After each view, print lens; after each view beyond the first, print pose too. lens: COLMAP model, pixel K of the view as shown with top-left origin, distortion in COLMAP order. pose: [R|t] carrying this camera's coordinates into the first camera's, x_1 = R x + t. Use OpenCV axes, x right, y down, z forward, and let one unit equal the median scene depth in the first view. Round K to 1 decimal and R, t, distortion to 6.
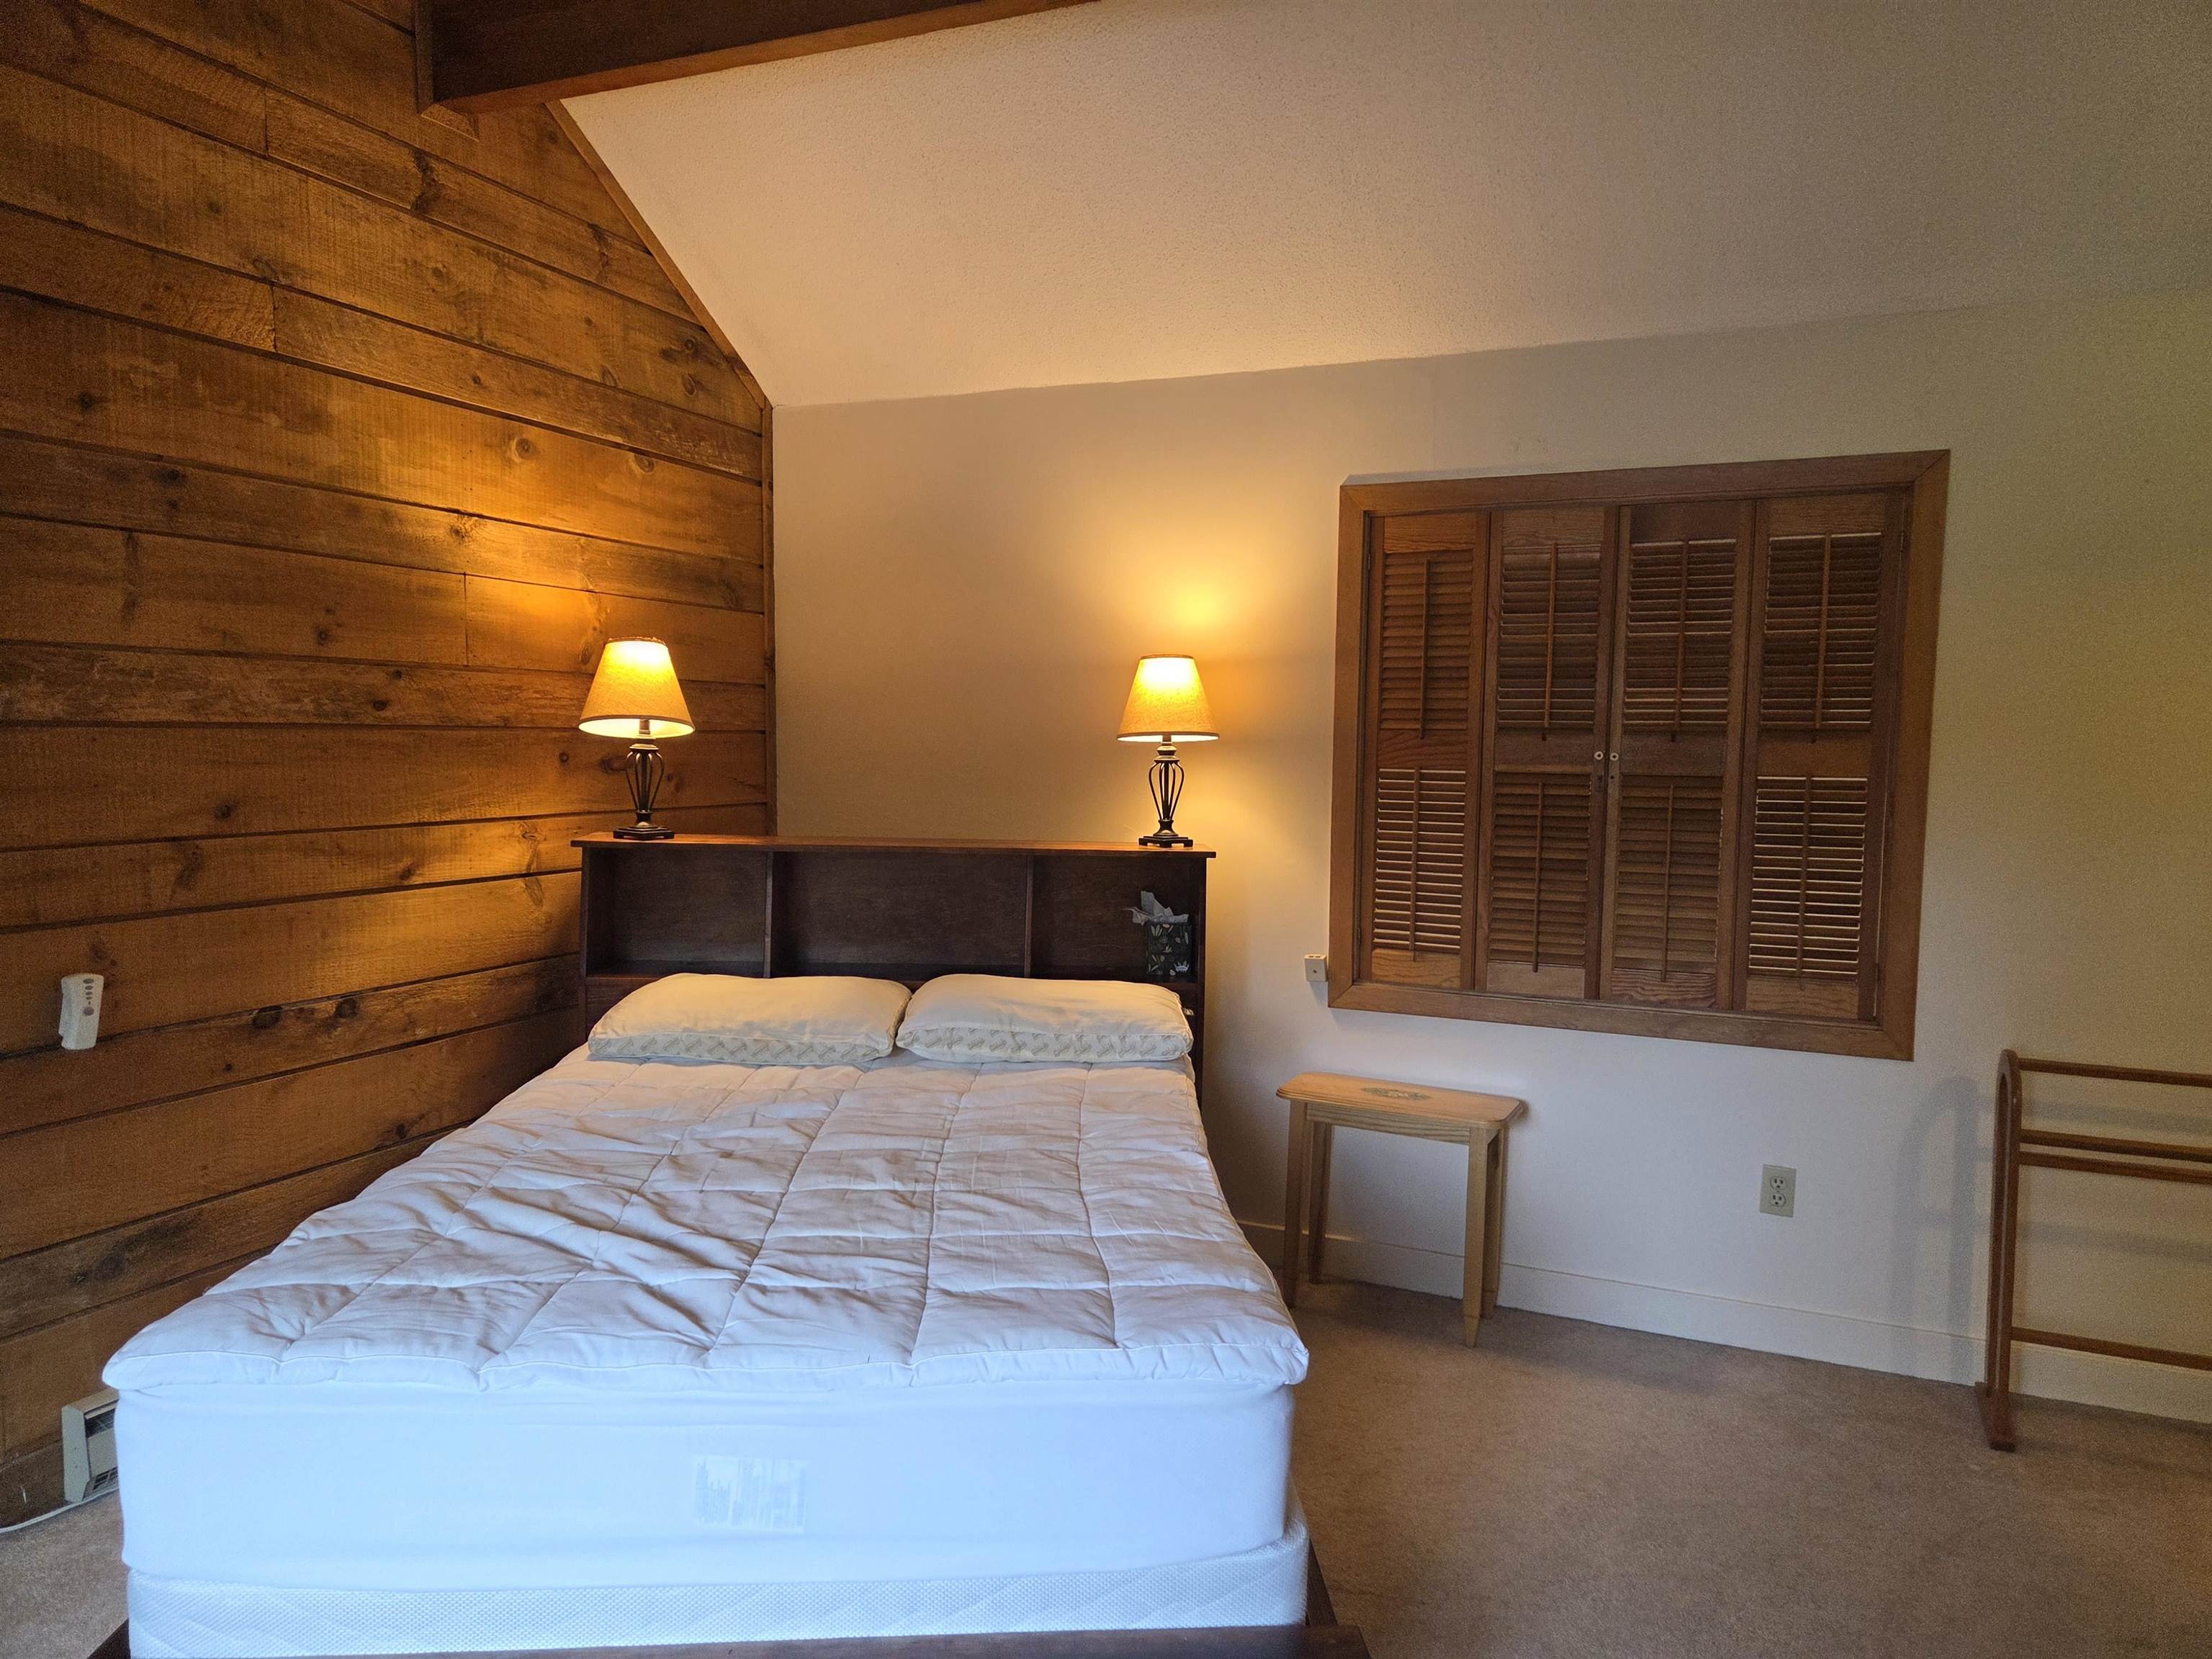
lens RADIAL K [[1477.4, 0, 1127.6], [0, 1477.4, 831.1], [0, 0, 1]] dist [0.067231, -0.049677]
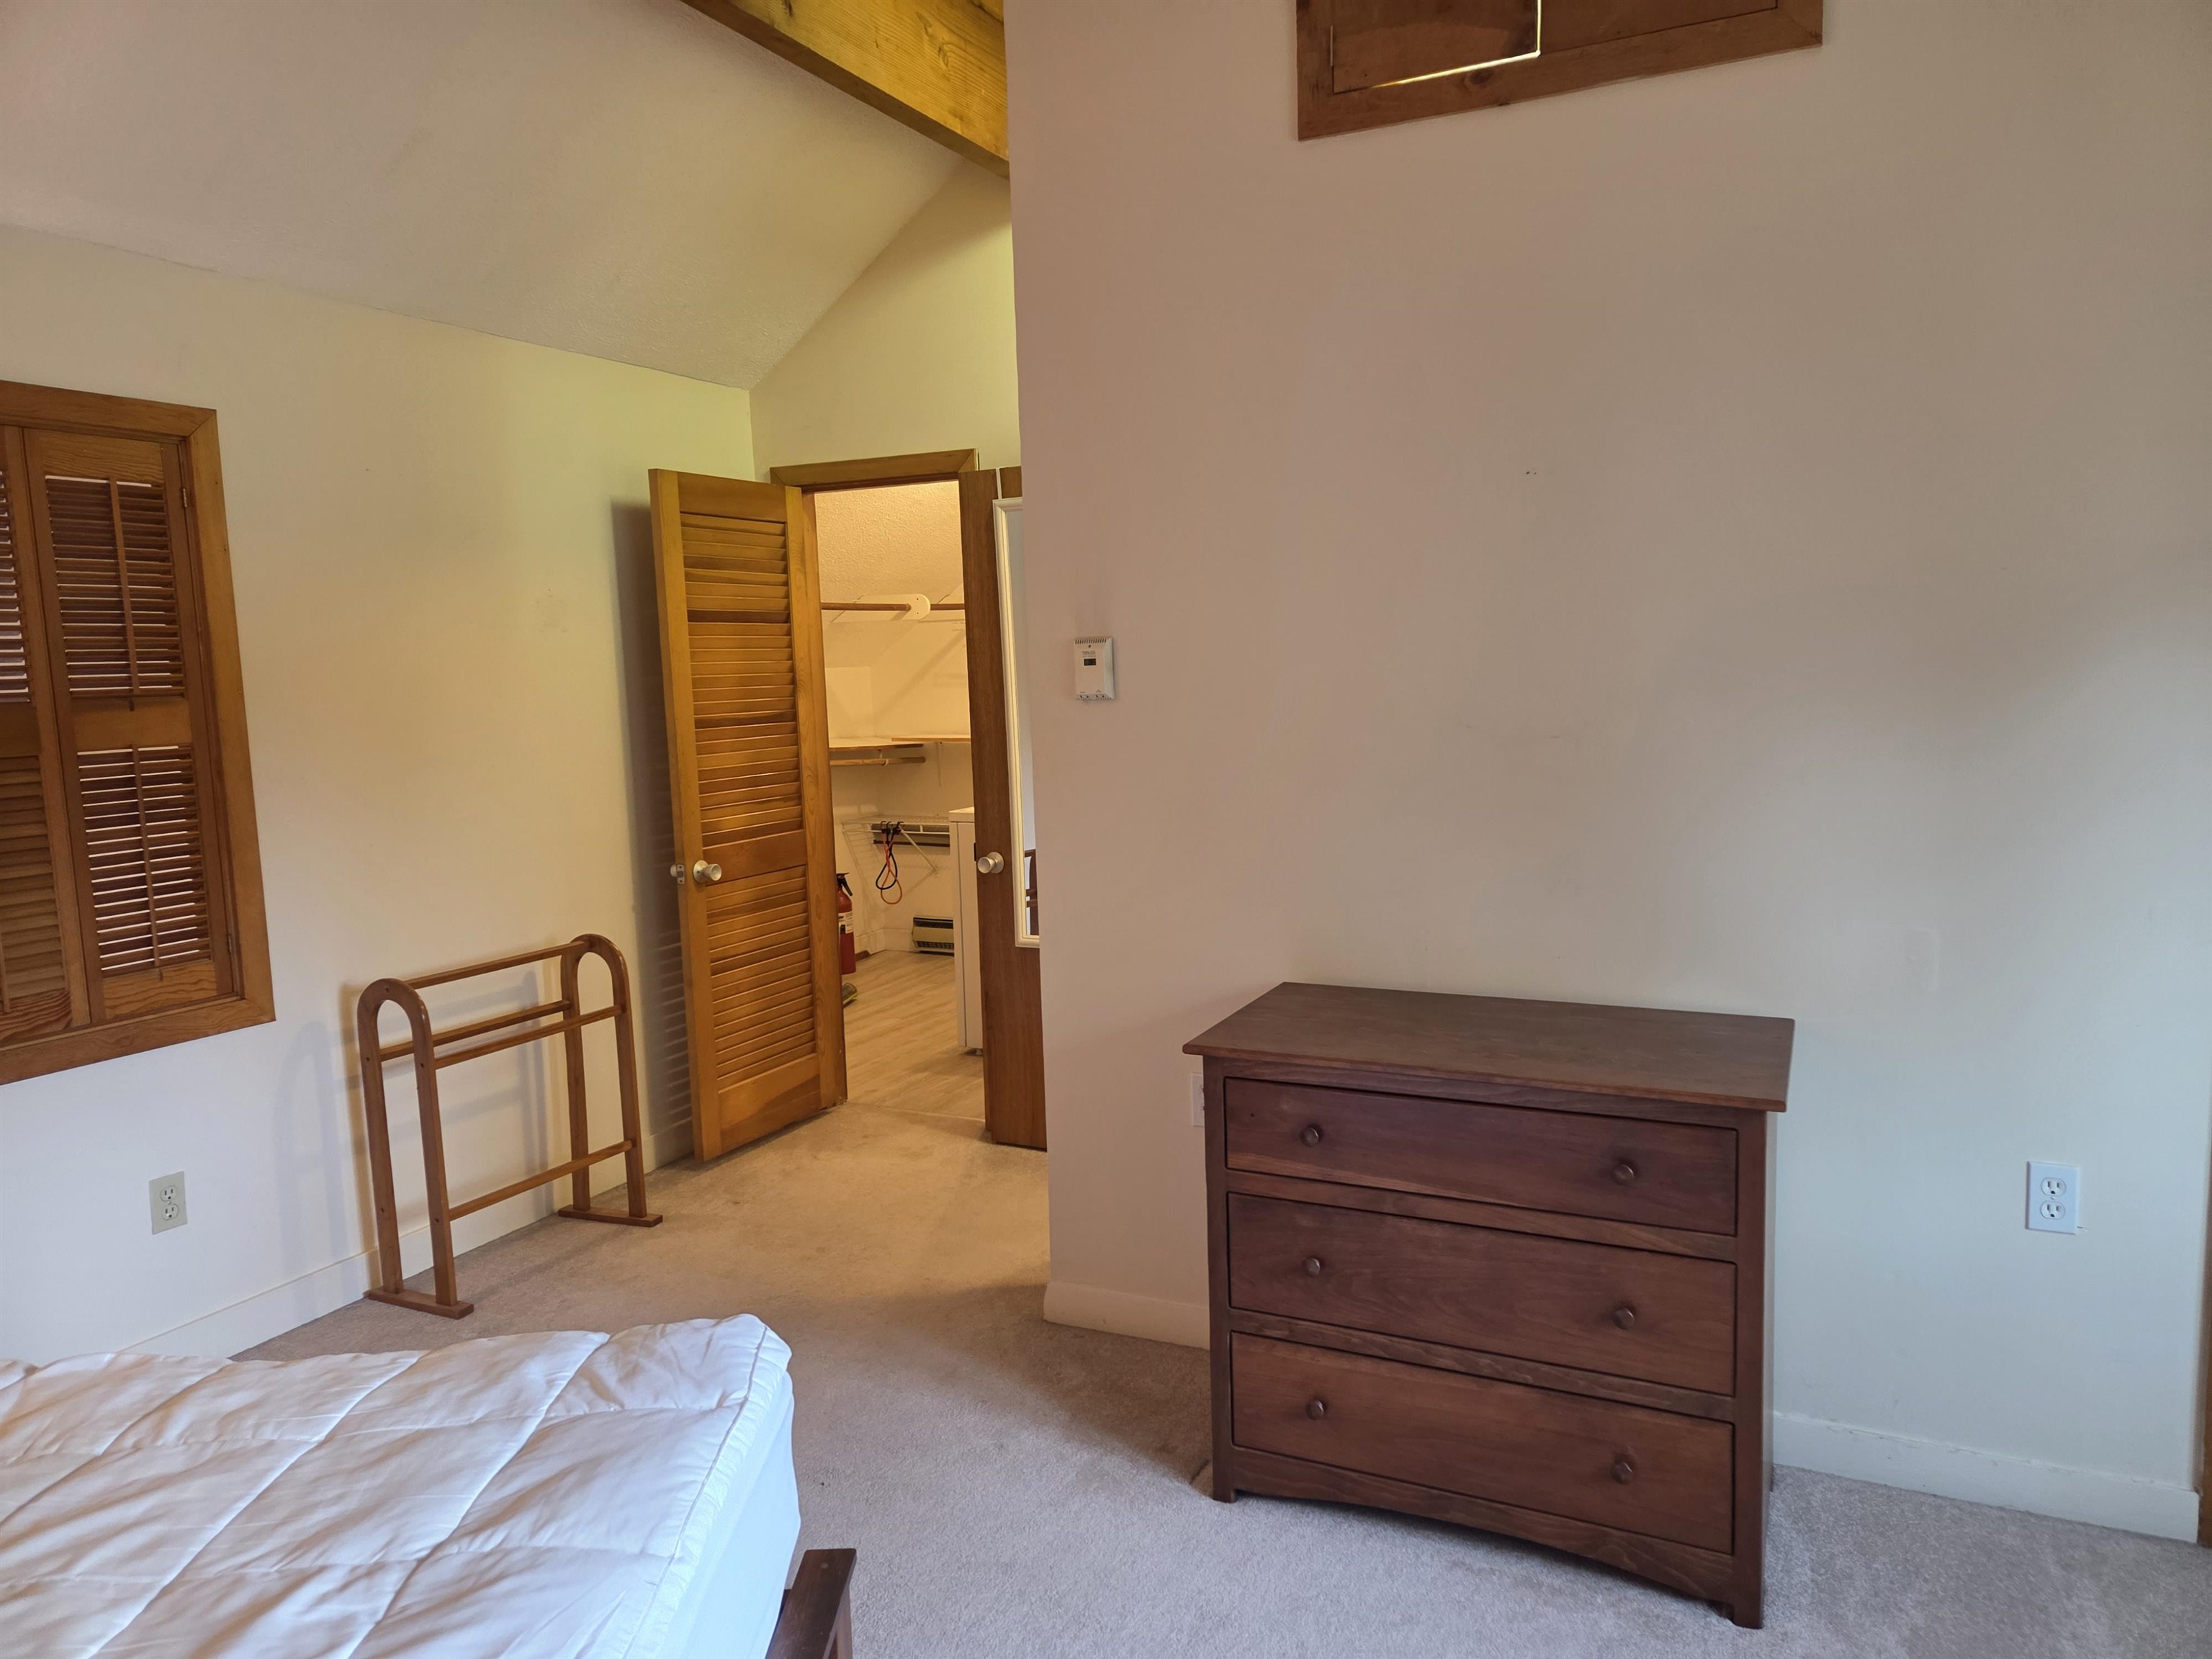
lens RADIAL K [[1477.4, 0, 1119.3], [0, 1477.4, 827.0], [0, 0, 1]] dist [0.067231, -0.049677]
pose [[0.056826, -0.126973, 0.990277, -0.438766], [0.101785, 0.987448, 0.120770, -0.039602], [-0.993182, 0.093933, 0.069037, 0.359532]]
